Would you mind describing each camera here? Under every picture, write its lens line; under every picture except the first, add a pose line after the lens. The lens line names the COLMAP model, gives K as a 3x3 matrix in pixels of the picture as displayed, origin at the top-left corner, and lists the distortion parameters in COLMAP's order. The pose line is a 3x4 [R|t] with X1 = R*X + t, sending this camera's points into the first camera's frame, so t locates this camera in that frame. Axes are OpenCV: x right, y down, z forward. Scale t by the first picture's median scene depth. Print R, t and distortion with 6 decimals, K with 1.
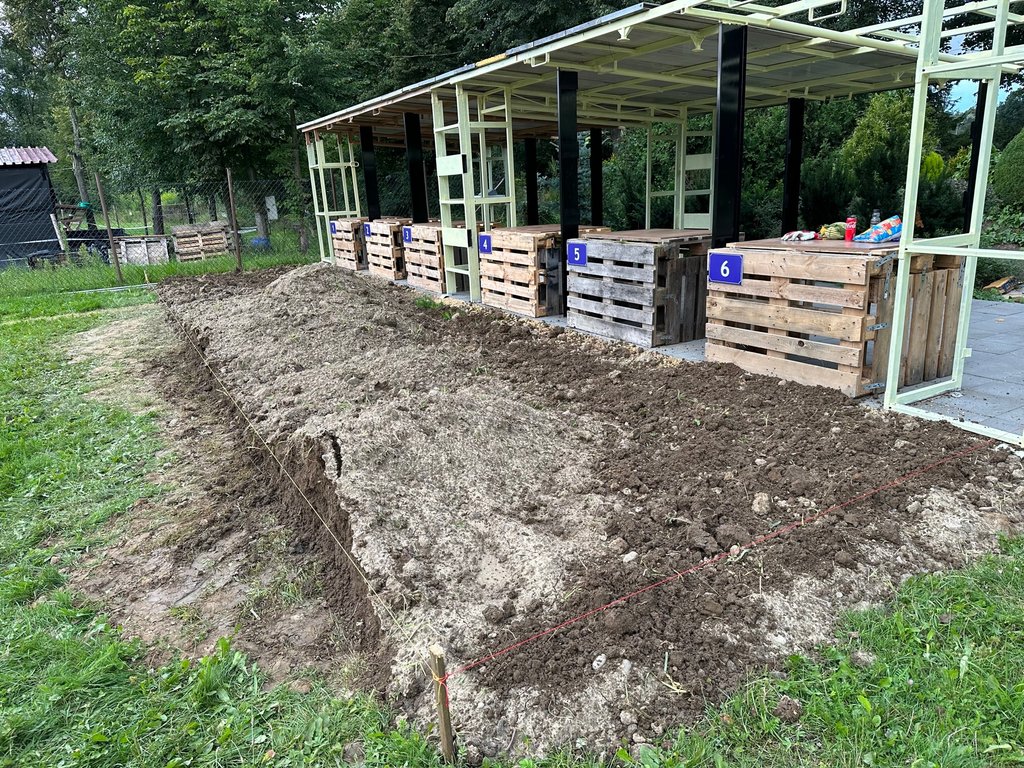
lens RADIAL K [[728.8, 0, 512.2], [0, 728.8, 390.5], [0, 0, 1]] dist [0.073519, -0.080981]
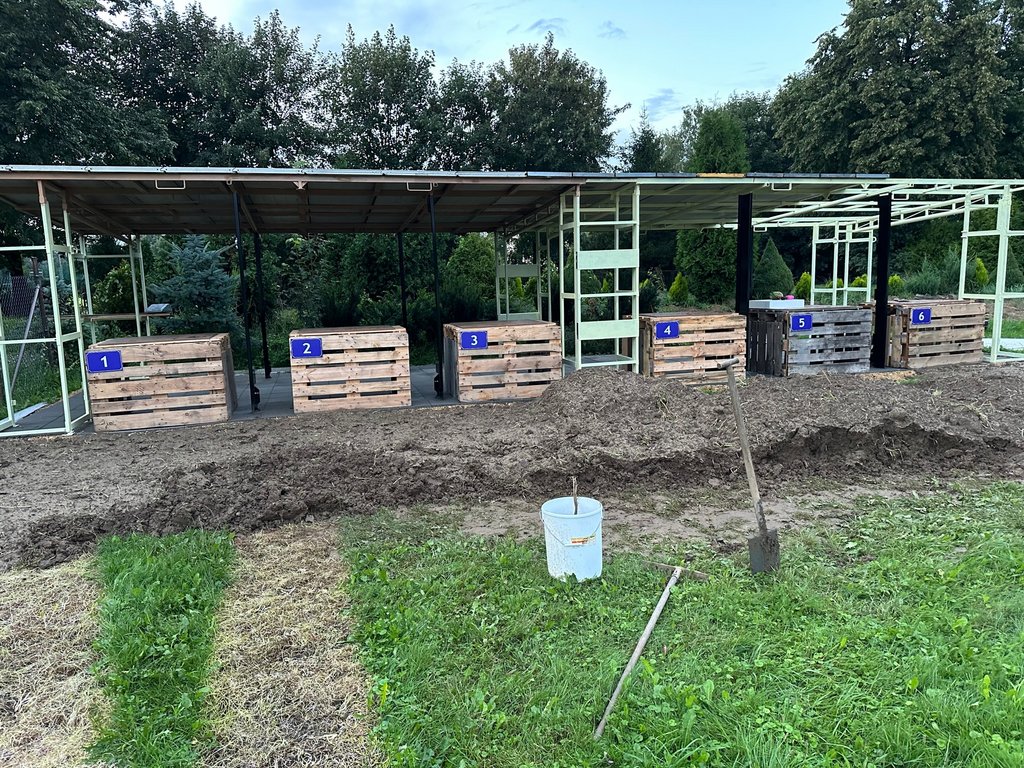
lens RADIAL K [[728.8, 0, 509.9], [0, 728.8, 390.8], [0, 0, 1]] dist [0.073519, -0.080981]
pose [[0.229256, -0.110742, 0.967046, -1.179288], [0.283142, 0.958132, 0.042597, -0.233994], [-0.931274, 0.264046, 0.251014, 1.001262]]
